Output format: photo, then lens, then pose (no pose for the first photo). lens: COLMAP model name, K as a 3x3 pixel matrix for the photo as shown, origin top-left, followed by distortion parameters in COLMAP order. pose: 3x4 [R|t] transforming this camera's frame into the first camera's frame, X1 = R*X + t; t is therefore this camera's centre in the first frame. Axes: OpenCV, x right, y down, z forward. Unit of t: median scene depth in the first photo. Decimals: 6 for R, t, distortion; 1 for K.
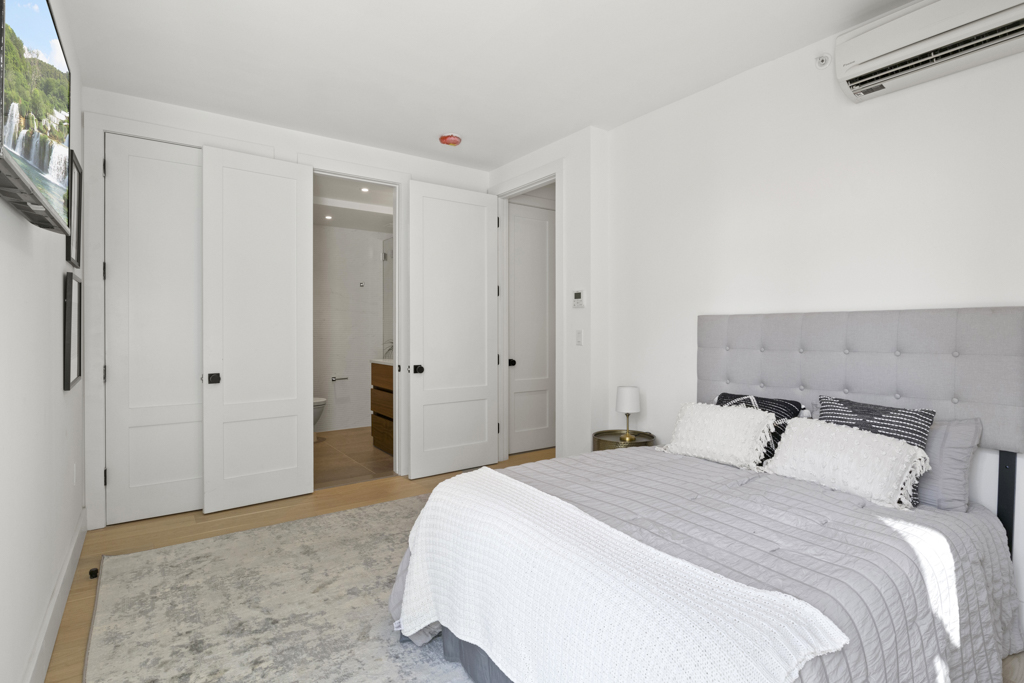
lens RADIAL K [[509.2, 0, 510.6], [0, 509.2, 335.0], [0, 0, 1]] dist [-0.006121, -0.000889]
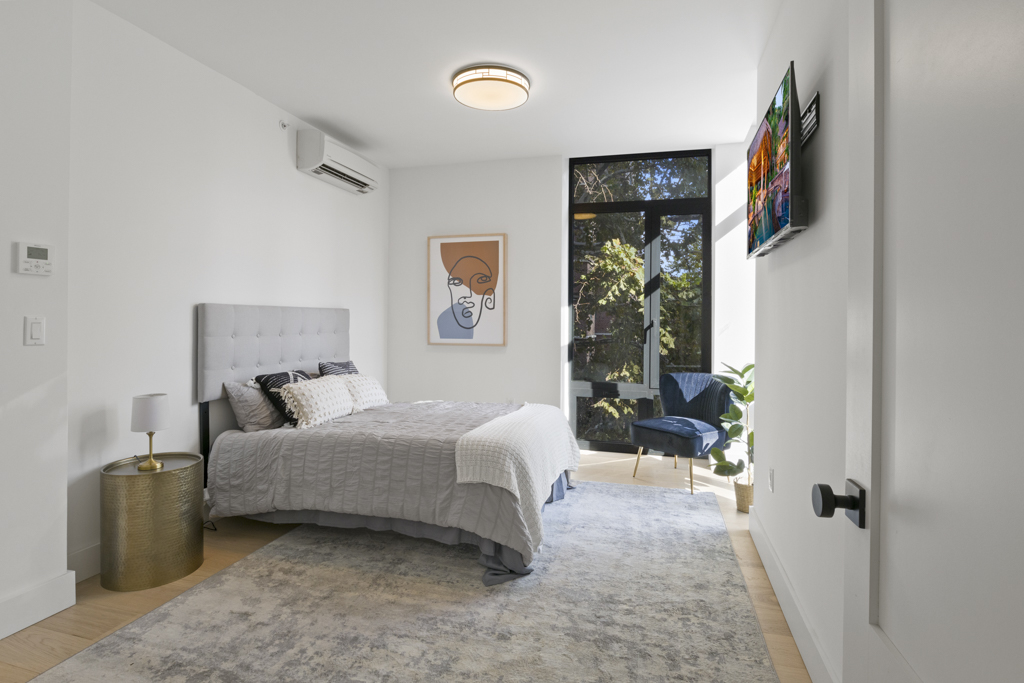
lens RADIAL K [[520.0, 0, 518.8], [0, 520.0, 324.9], [0, 0, 1]] dist [-0.007903, -0.000874]
pose [[-0.633847, -0.010780, 0.773383, -0.850563], [-0.000849, 0.999912, 0.013242, -0.012893], [-0.773458, 0.007737, -0.633800, 1.324408]]
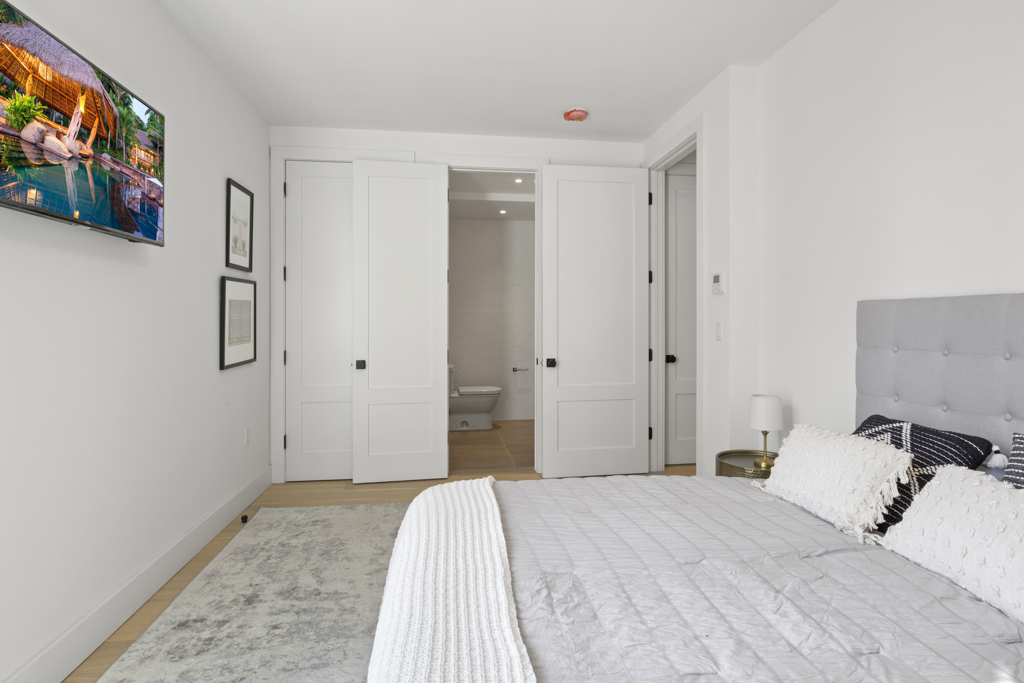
lens RADIAL K [[520.0, 0, 518.8], [0, 520.0, 324.9], [0, 0, 1]] dist [-0.007903, -0.000874]
pose [[0.887082, 0.003087, -0.461602, 0.325630], [-0.004013, 0.999991, -0.001023, -0.003603], [0.461595, 0.002760, 0.887087, 0.172908]]
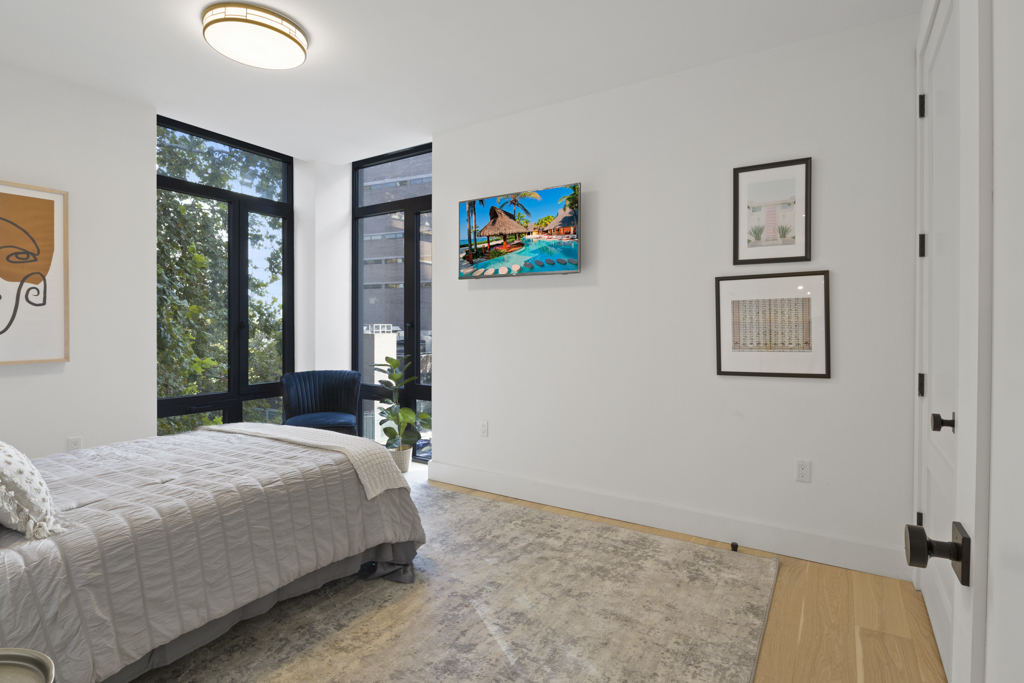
lens RADIAL K [[520.0, 0, 518.8], [0, 520.0, 324.9], [0, 0, 1]] dist [-0.007903, -0.000874]
pose [[-0.921769, -0.000325, -0.387739, 0.039047], [-0.005667, 0.999904, 0.012636, -0.020400], [0.387698, 0.013845, -0.921683, 1.711507]]
